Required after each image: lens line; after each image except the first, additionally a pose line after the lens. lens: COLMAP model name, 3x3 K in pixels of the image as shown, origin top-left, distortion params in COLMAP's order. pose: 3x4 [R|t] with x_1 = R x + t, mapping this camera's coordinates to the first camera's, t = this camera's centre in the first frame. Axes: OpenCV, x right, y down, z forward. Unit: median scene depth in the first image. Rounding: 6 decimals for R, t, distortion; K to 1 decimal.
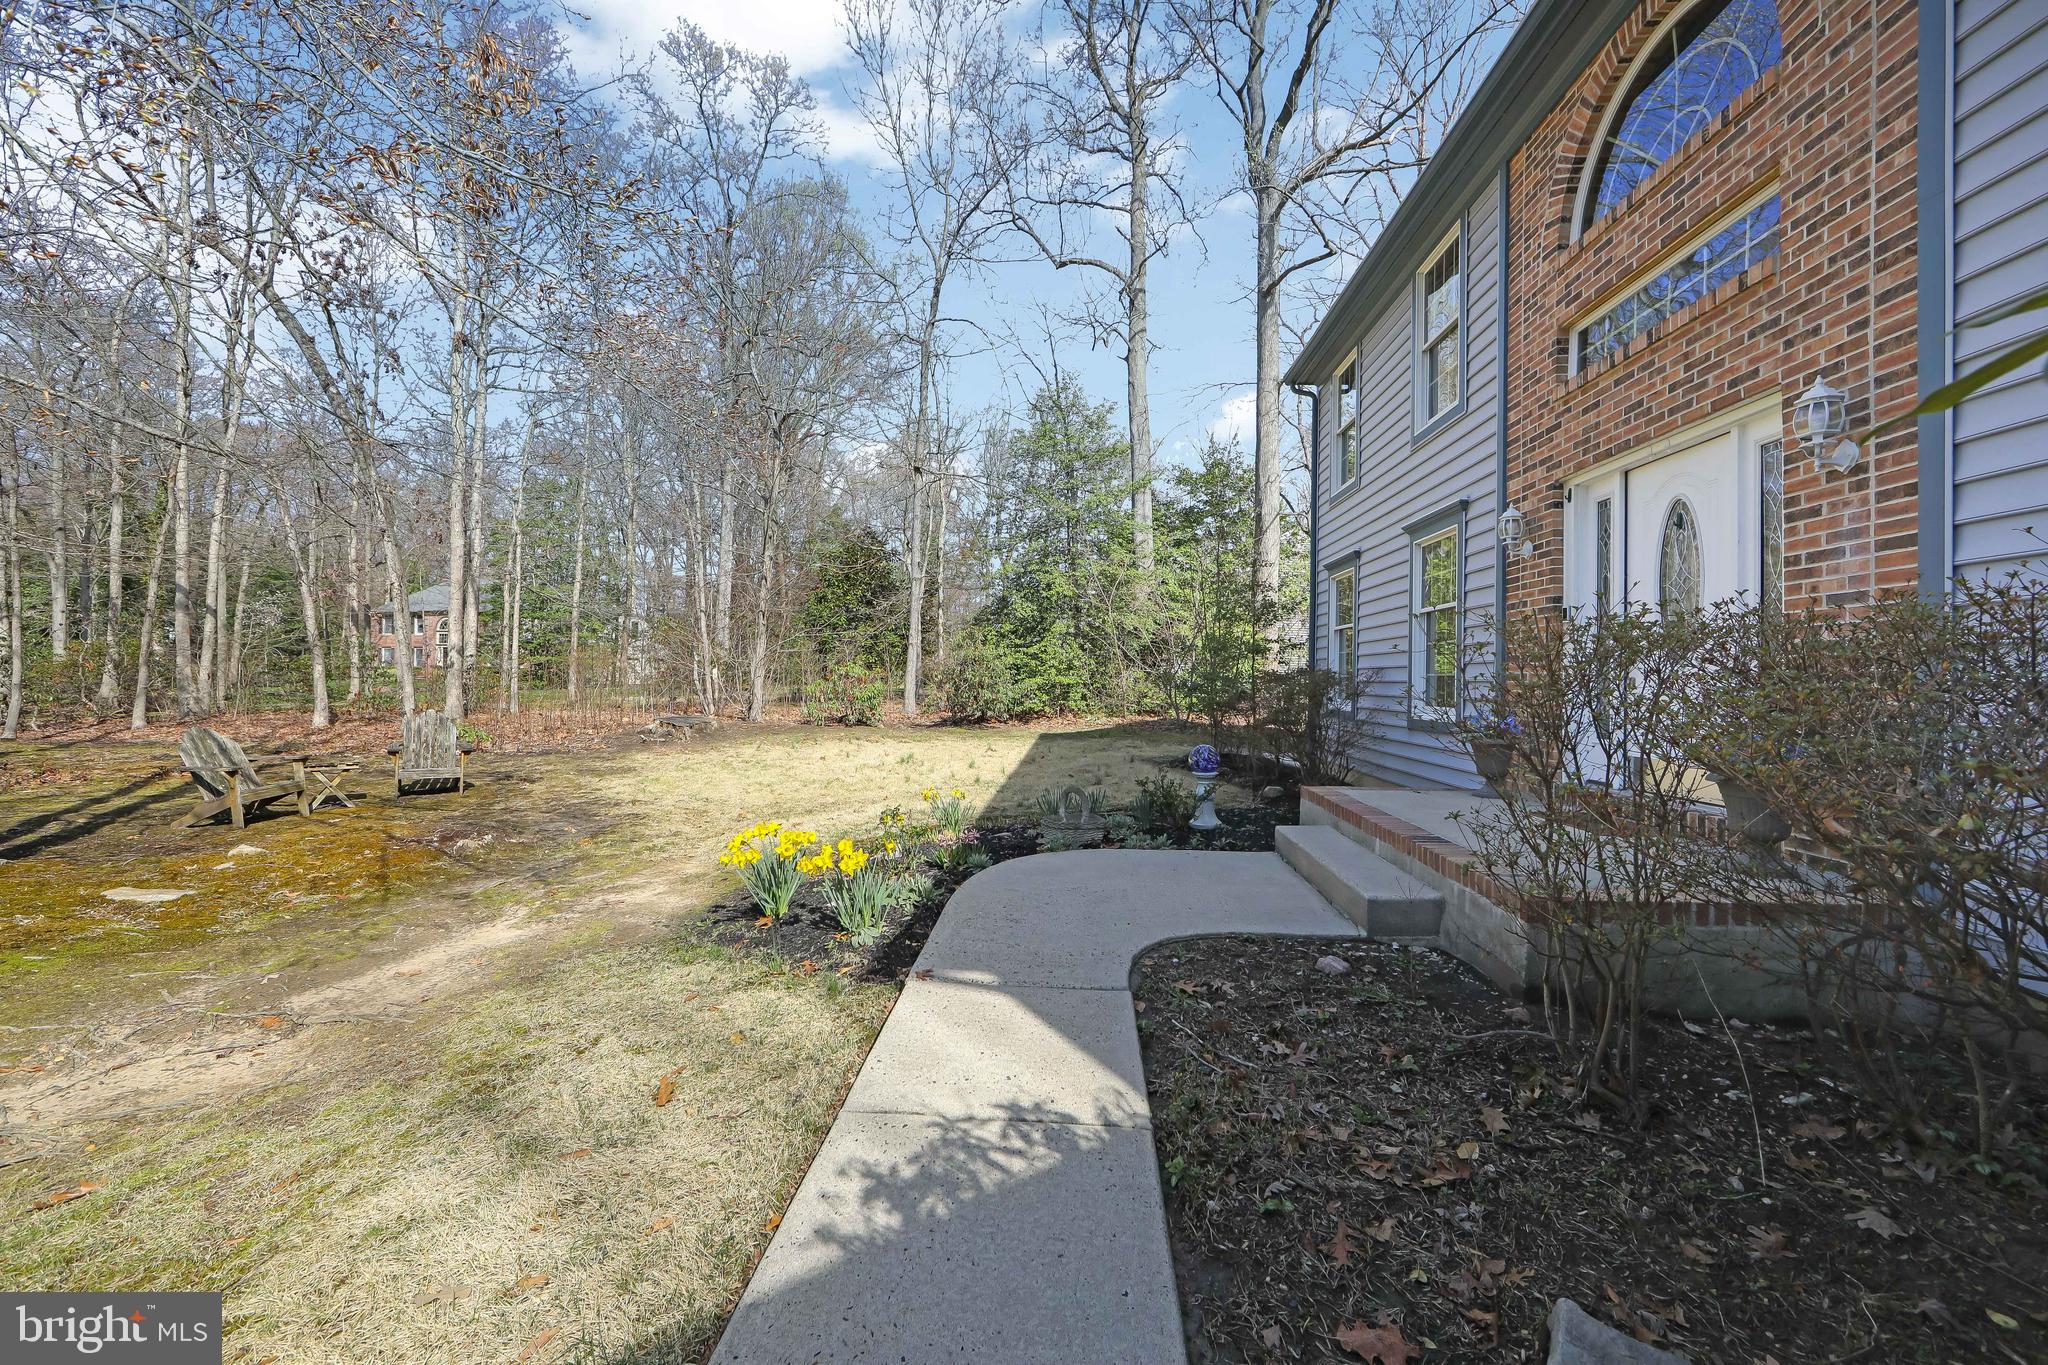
lens RADIAL K [[824.9, 0, 1030.2], [0, 824.9, 683.8], [0, 0, 1]] dist [-0.013080, 0.001033]
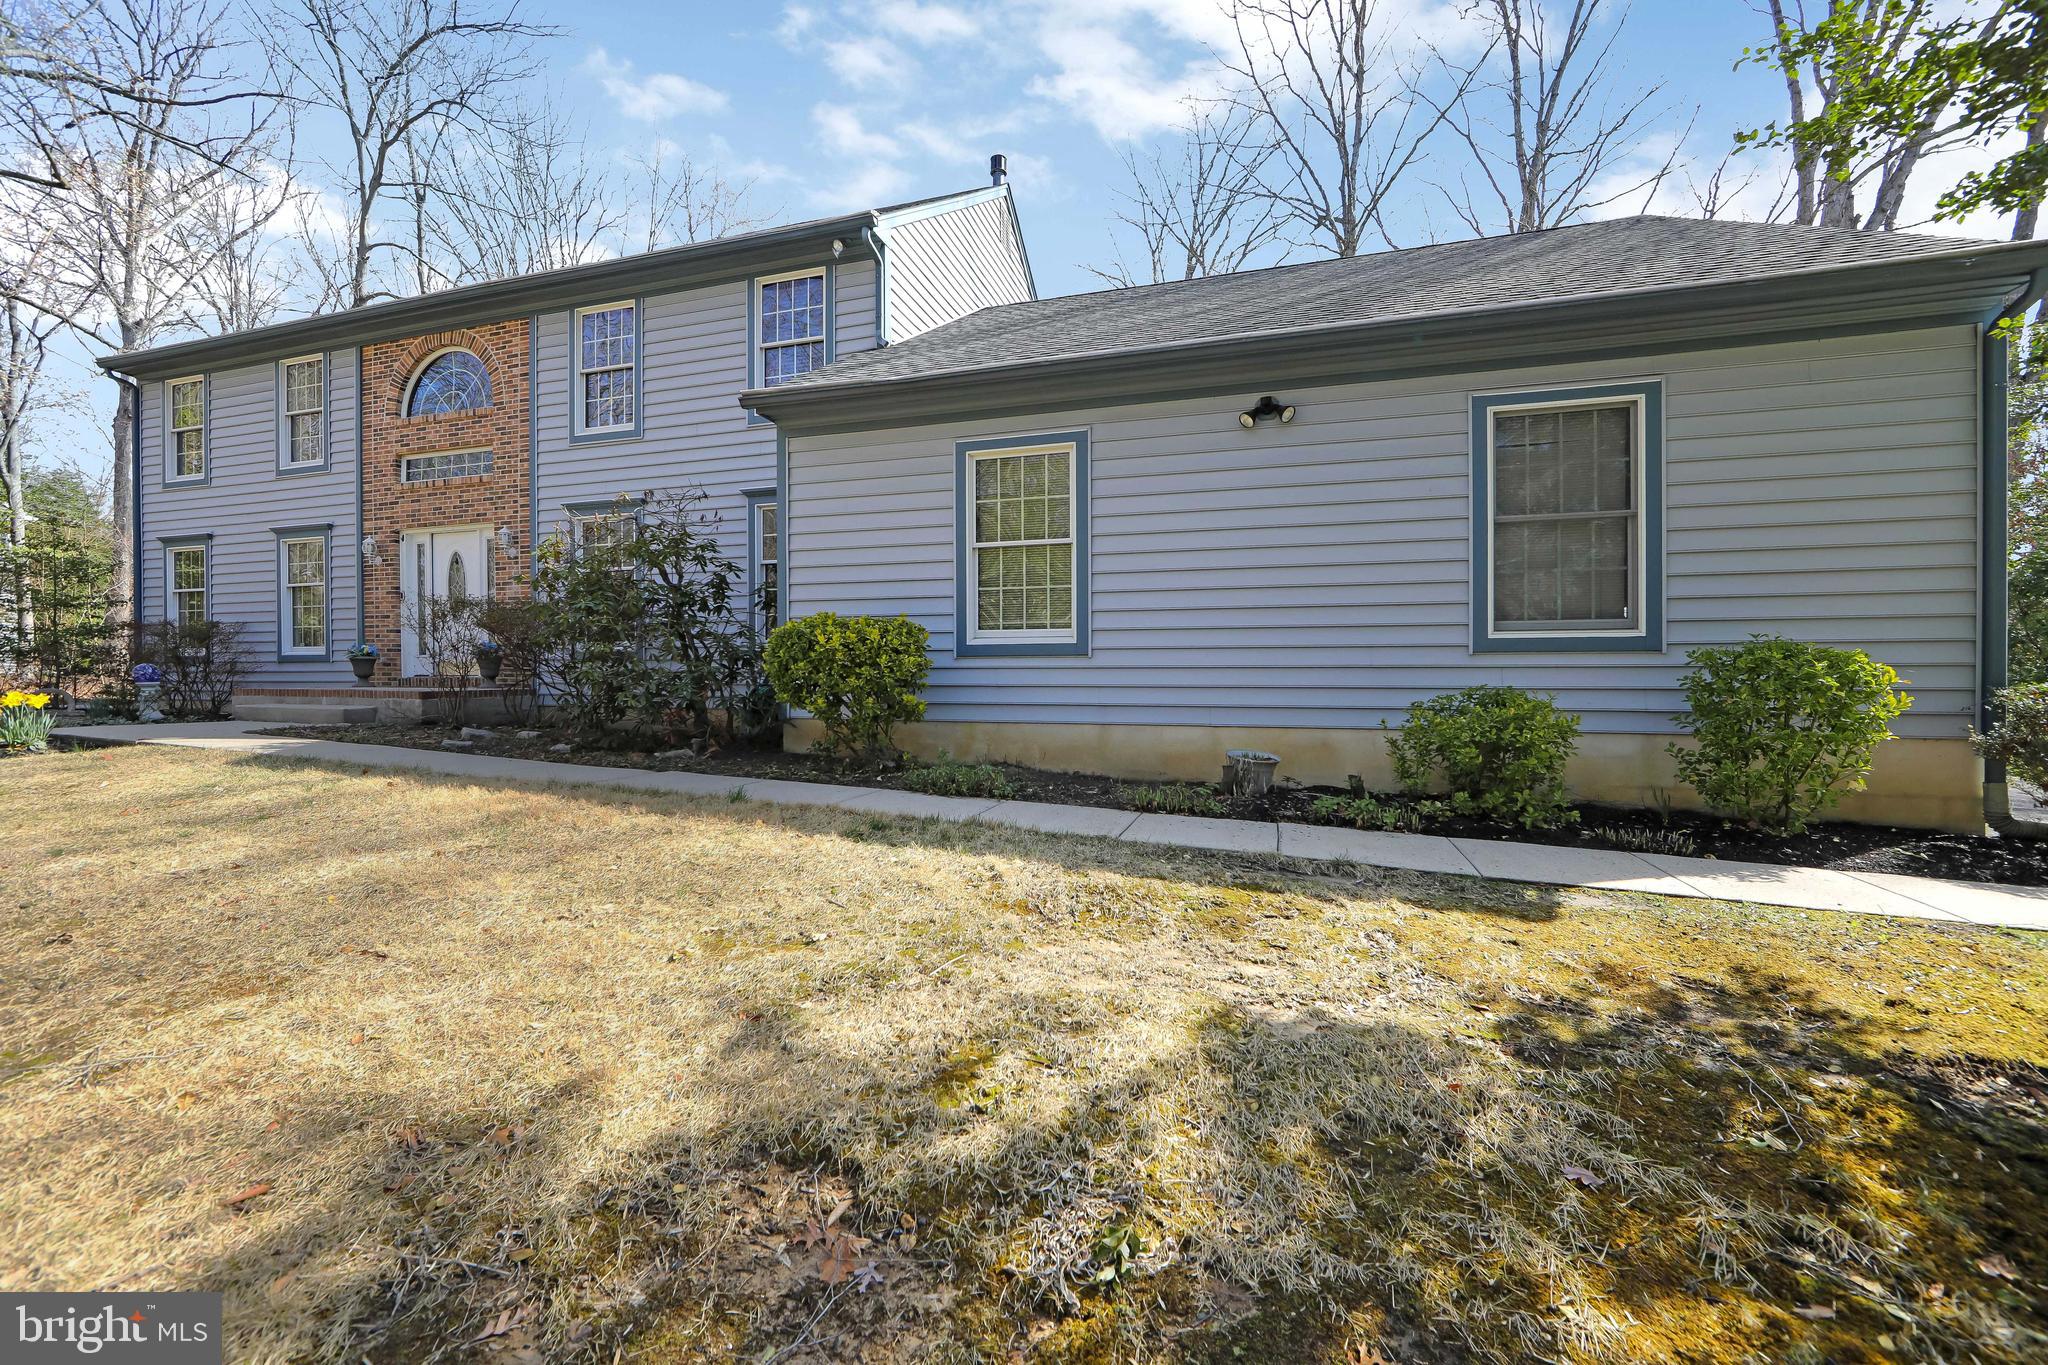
lens RADIAL K [[824.9, 0, 1028.7], [0, 824.9, 679.0], [0, 0, 1]] dist [-0.013080, 0.001033]
pose [[0.244924, -0.018902, 0.969358, -0.994429], [0.005962, 0.999820, 0.017989, 0.100461], [-0.969524, 0.001373, 0.244993, -1.068492]]
